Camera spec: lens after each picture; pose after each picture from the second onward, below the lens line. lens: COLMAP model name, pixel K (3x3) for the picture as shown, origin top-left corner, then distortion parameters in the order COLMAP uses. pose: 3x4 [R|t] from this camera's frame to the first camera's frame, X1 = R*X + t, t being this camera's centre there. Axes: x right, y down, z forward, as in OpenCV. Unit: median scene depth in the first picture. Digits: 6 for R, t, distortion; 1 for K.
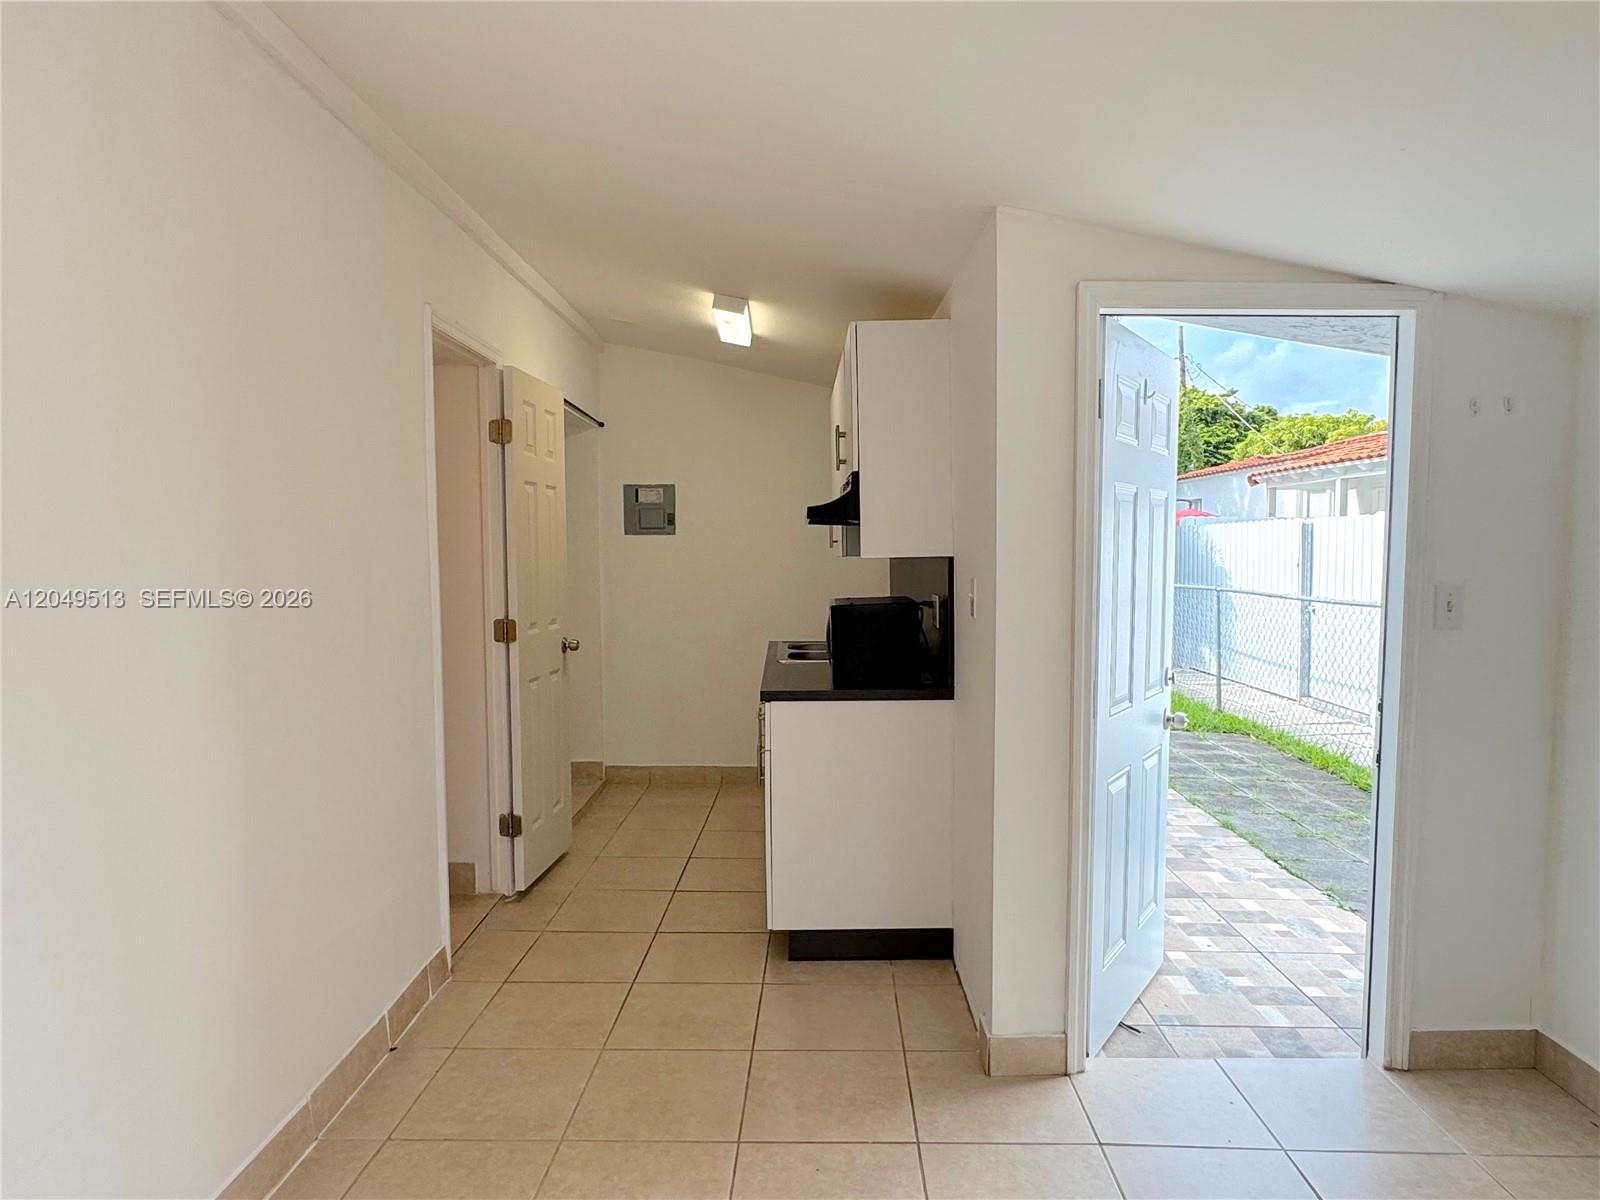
lens RADIAL K [[969.1, 0, 800.2], [0, 969.1, 608.0], [0, 0, 1]] dist [-0.002262, 0.000080]
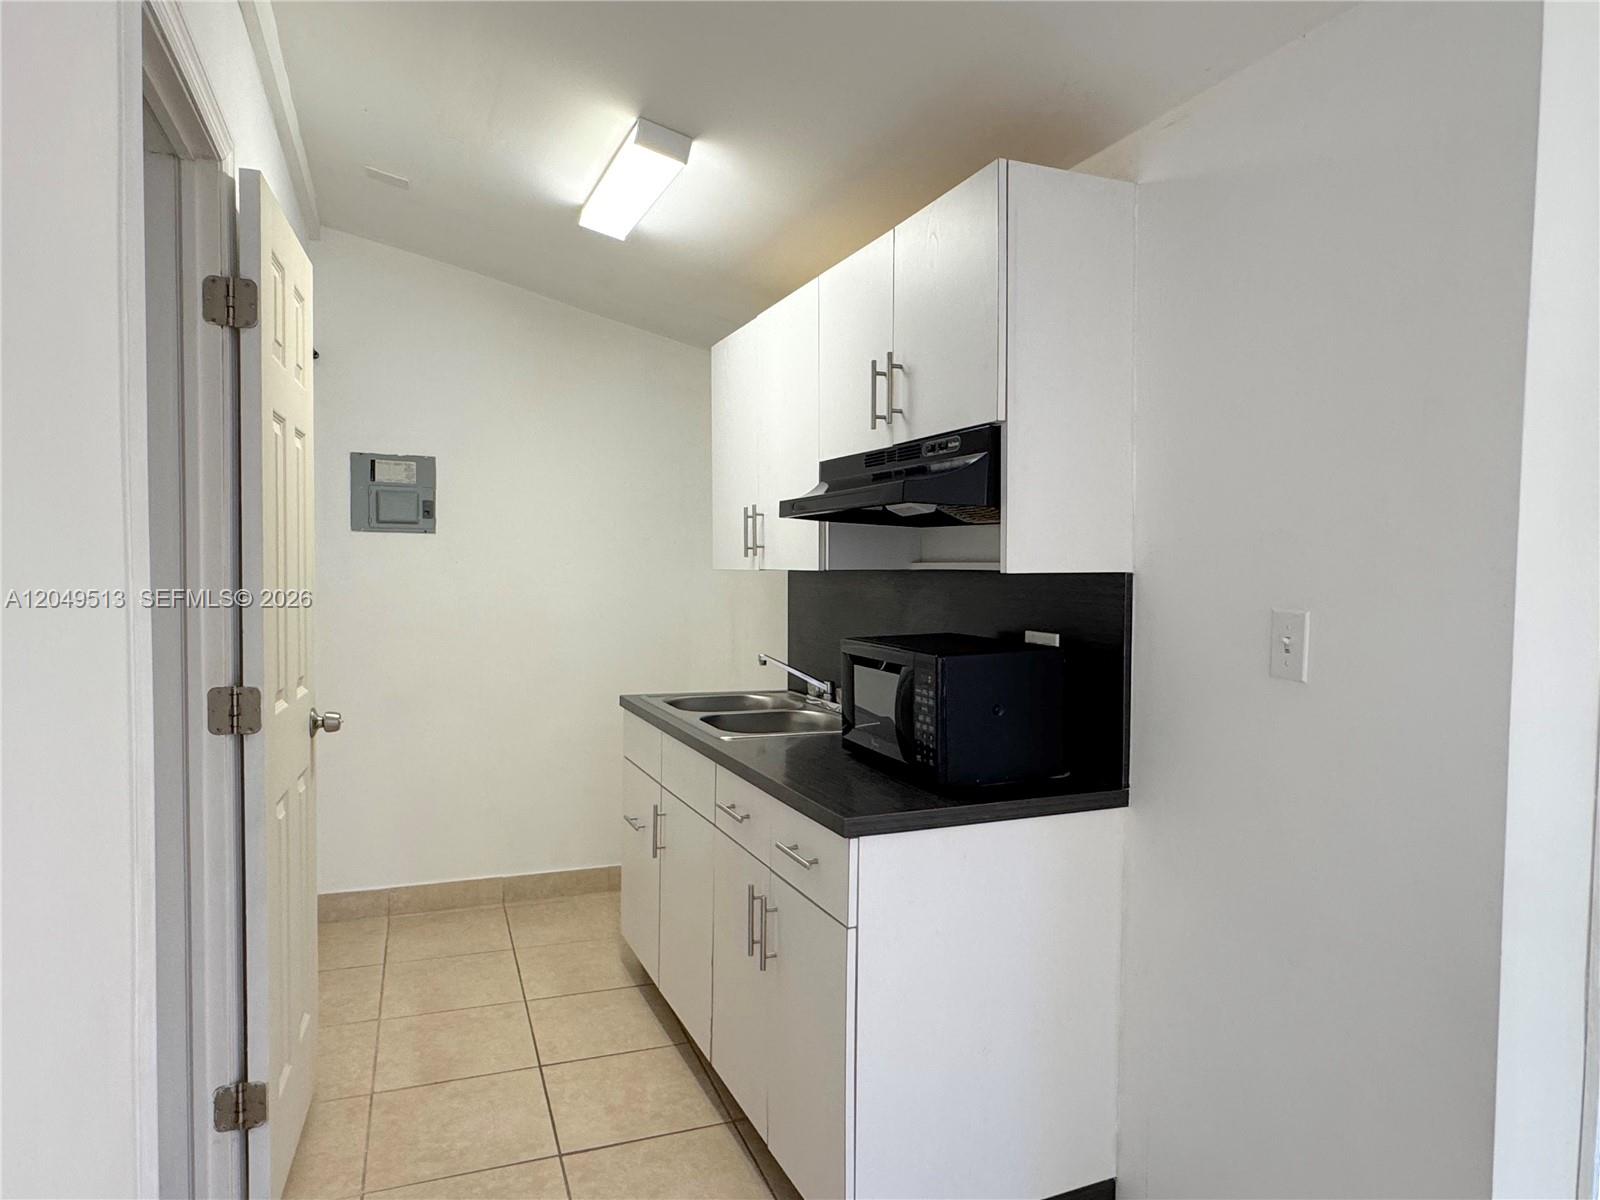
lens RADIAL K [[982.2, 0, 798.4], [0, 982.2, 604.8], [0, 0, 1]] dist [0.002186, 0.002197]
pose [[0.926033, -0.000449, 0.377442, -0.225575], [0.008066, 0.999794, -0.018601, -0.018407], [-0.377356, 0.020270, 0.925847, 0.427642]]
